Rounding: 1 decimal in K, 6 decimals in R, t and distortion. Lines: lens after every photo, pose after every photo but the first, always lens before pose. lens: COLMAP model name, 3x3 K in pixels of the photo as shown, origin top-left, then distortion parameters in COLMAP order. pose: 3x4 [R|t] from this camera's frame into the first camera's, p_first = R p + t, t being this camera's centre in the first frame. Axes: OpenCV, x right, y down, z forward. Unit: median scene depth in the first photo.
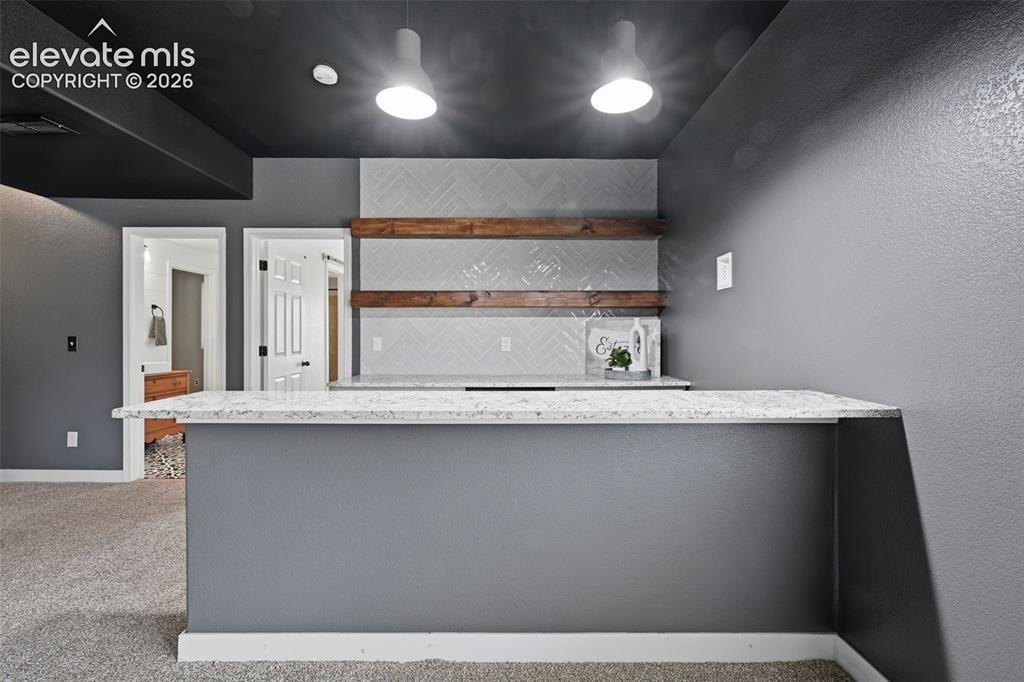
lens RADIAL K [[429.8, 0, 512.7], [0, 429.8, 334.3], [0, 0, 1]] dist [0.000338, 0.000570]
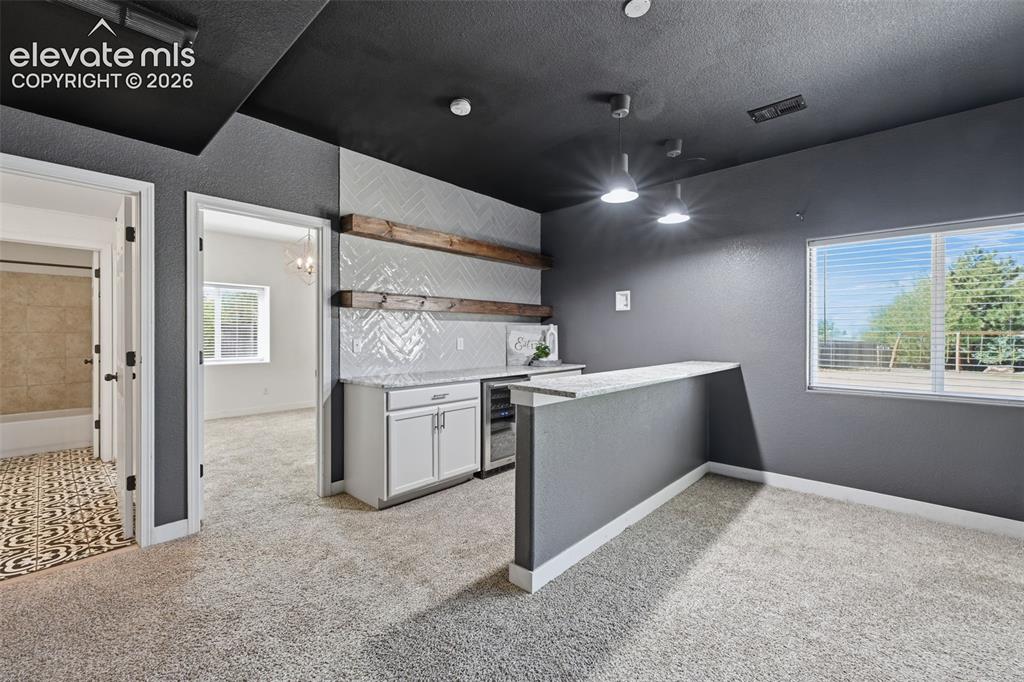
lens RADIAL K [[429.8, 0, 512.7], [0, 429.8, 334.3], [0, 0, 1]] dist [0.000338, 0.000570]
pose [[0.675727, 0.000944, 0.737151, -0.800041], [-0.003436, 0.999992, 0.001869, -0.005603], [-0.737144, -0.003795, 0.675725, 0.090987]]
